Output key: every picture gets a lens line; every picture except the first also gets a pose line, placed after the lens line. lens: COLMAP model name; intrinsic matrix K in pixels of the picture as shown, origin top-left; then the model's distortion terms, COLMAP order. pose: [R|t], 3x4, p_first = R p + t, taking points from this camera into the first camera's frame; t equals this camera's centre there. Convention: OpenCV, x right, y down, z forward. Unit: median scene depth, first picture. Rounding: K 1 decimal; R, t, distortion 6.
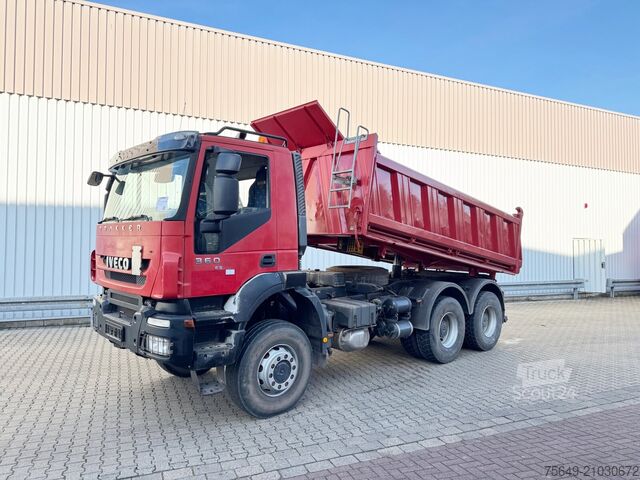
lens RADIAL K [[451.3, 0, 318.3], [0, 451.3, 235.2], [0, 0, 1]] dist [0.018638, -0.021894]
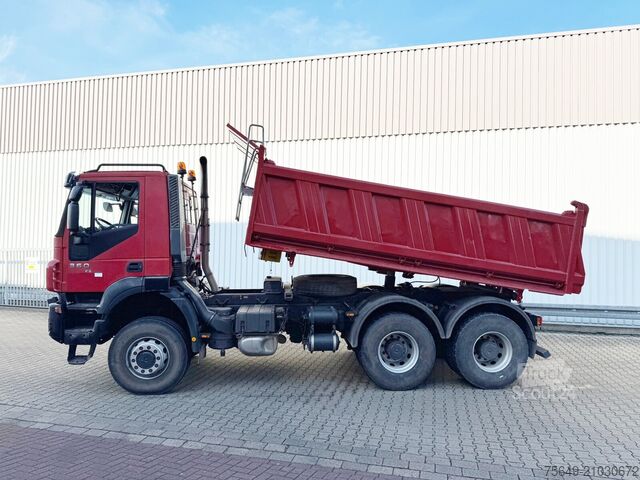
lens RADIAL K [[451.3, 0, 322.4], [0, 451.3, 242.1], [0, 0, 1]] dist [0.018638, -0.021894]
pose [[0.784149, -0.015775, -0.620372, 1.047113], [0.014437, 0.999870, -0.007177, 0.004681], [0.620405, -0.003328, 0.784274, 0.346636]]
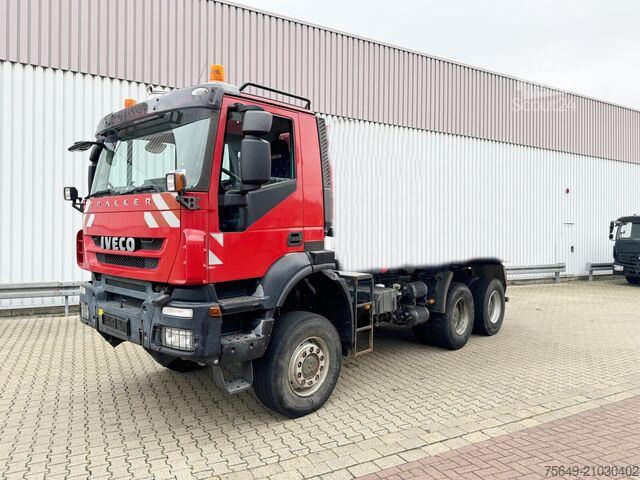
lens RADIAL K [[451.3, 0, 321.5], [0, 451.3, 242.3], [0, 0, 1]] dist [0.018638, -0.021894]
pose [[0.996787, 0.000440, 0.080098, -0.121504], [-0.004091, 0.998960, 0.045422, 0.020060], [-0.079994, -0.045604, 0.995752, 0.112690]]
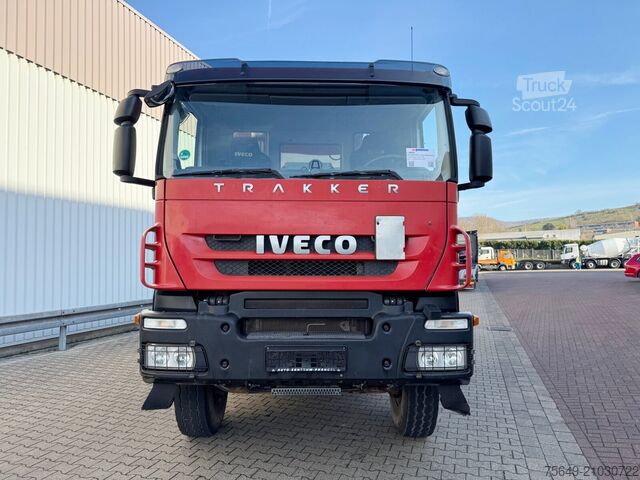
lens RADIAL K [[451.3, 0, 314.9], [0, 451.3, 243.2], [0, 0, 1]] dist [0.018638, -0.021894]
pose [[0.672869, 0.016141, 0.739586, -0.876193], [-0.008700, 0.999865, -0.013906, 0.068434], [-0.739711, 0.002922, 0.672918, 0.560159]]
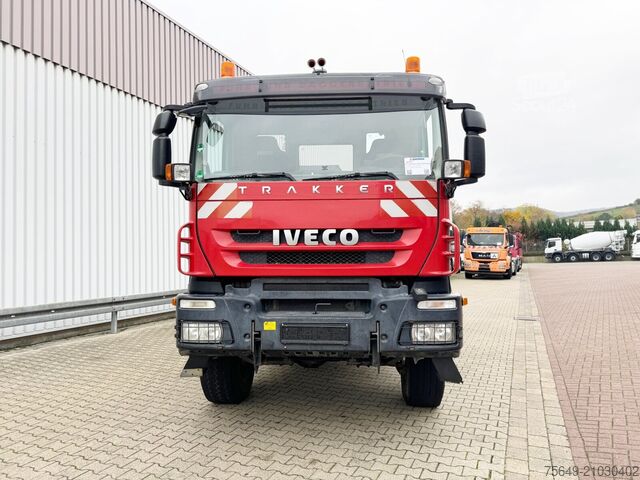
lens RADIAL K [[451.3, 0, 324.9], [0, 451.3, 234.0], [0, 0, 1]] dist [0.018638, -0.021894]
pose [[0.729521, 0.013280, 0.683830, -0.898420], [-0.000838, 0.999828, -0.018523, 0.070083], [-0.683958, 0.012940, 0.729406, 0.460327]]
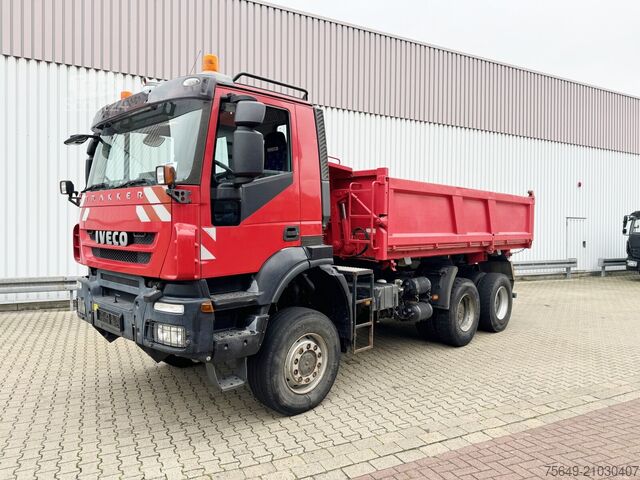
lens RADIAL K [[451.3, 0, 320.1], [0, 451.3, 241.1], [0, 0, 1]] dist [0.018638, -0.021894]
pose [[0.998488, 0.000229, 0.054970, -0.095371], [-0.003193, 0.998545, 0.053836, 0.022062], [-0.054878, -0.053930, 0.997036, 0.131835]]
